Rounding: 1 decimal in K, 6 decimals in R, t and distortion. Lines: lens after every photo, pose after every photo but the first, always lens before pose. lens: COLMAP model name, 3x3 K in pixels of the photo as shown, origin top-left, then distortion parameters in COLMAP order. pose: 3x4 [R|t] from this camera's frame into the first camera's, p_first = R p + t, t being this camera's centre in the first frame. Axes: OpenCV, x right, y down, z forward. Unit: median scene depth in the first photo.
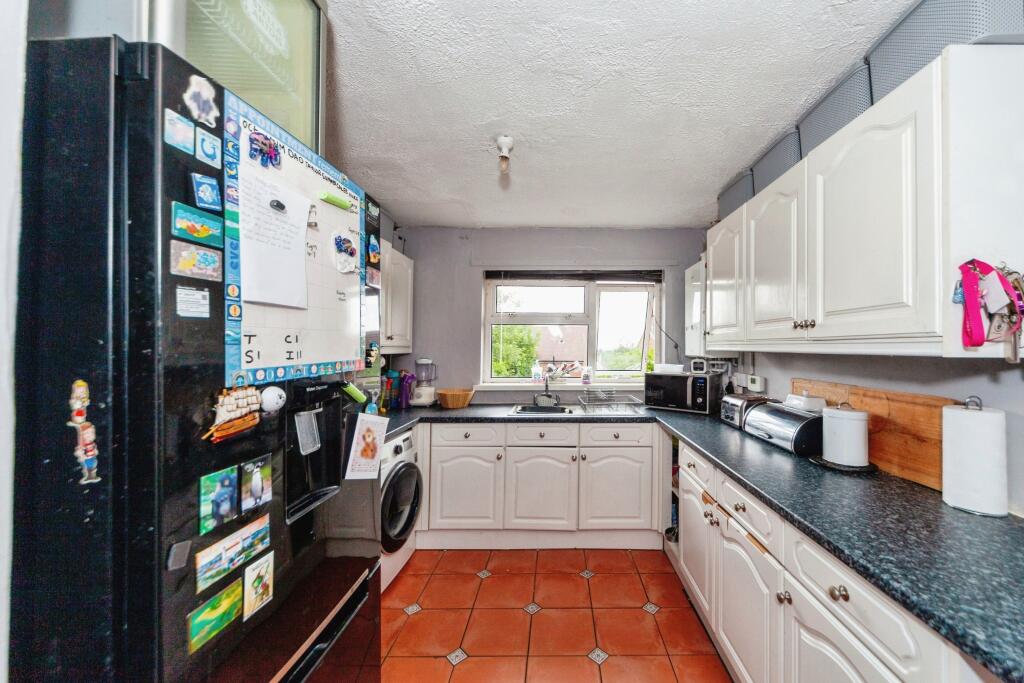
lens RADIAL K [[376.1, 0, 568.3], [0, 376.1, 340.6], [0, 0, 1]] dist [-0.000135, -0.000460]
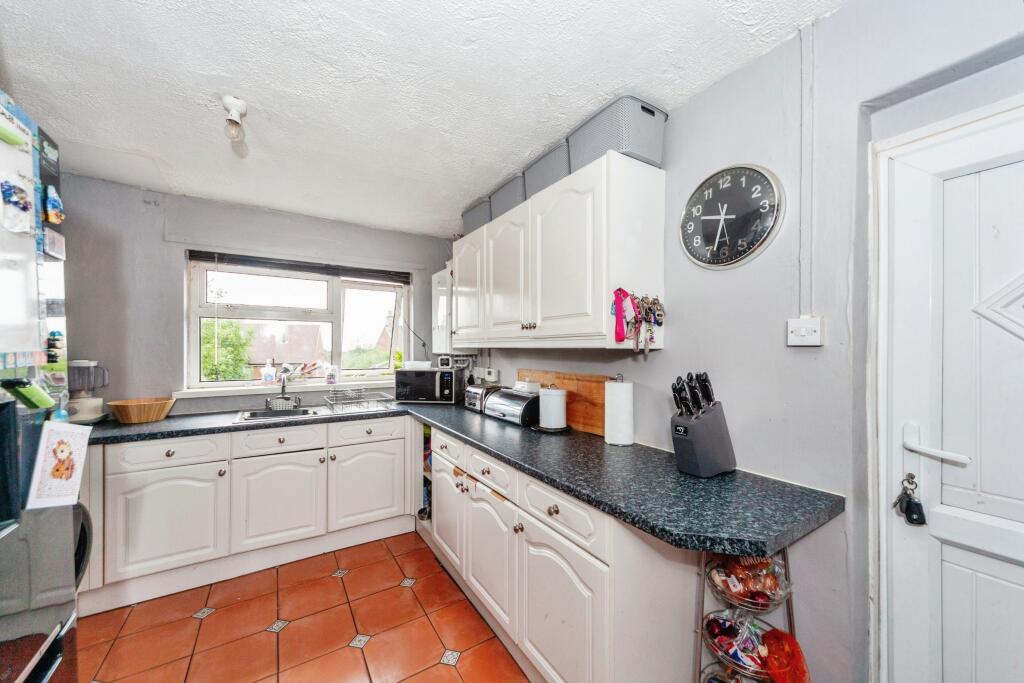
lens RADIAL K [[369.5, 0, 512.0], [0, 369.5, 341.5], [0, 0, 1]] dist [0.000199, -0.000227]
pose [[0.855332, 0.011379, 0.517955, -0.085544], [-0.010202, 0.999935, -0.005120, 0.016097], [-0.517980, -0.000905, 0.855393, -0.072221]]
